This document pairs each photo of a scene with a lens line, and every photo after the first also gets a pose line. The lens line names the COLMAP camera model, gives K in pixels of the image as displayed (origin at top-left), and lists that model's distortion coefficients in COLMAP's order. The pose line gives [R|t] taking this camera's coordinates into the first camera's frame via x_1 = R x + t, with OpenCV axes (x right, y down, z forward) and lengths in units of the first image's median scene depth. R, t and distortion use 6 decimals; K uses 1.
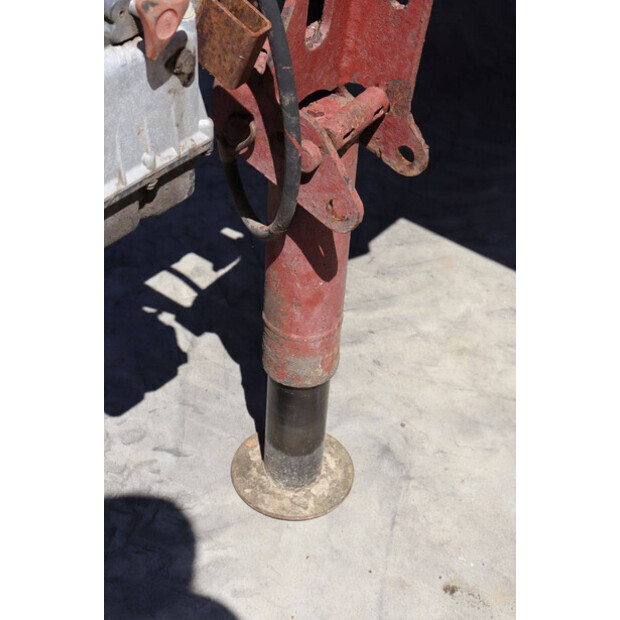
lens RADIAL K [[1051.9, 0, 311.6], [0, 1051.9, 305.5], [0, 0, 1]] dist [0.143345, 0.000000]
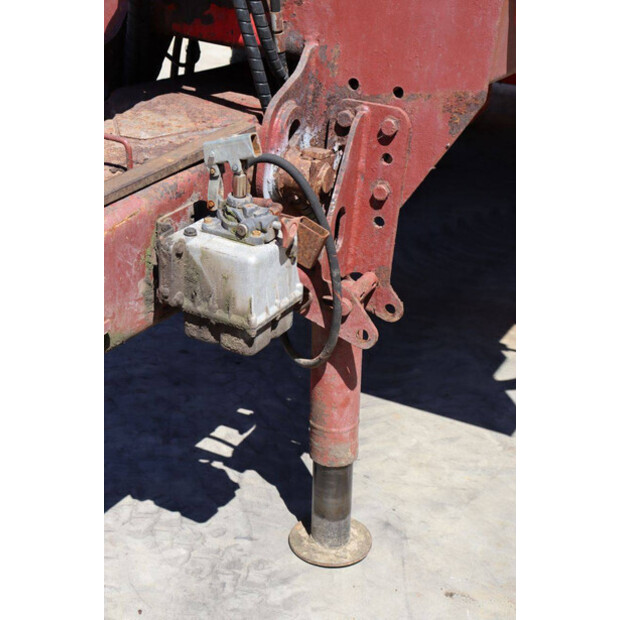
lens RADIAL K [[986.9, 0, 310.2], [0, 986.9, 314.2], [0, 0, 1]] dist [0.121662, 0.000000]
pose [[0.987053, -0.097437, 0.127410, -0.198668], [0.127130, 0.959595, -0.251030, 0.205010], [-0.097802, 0.263977, 0.959558, -0.431365]]
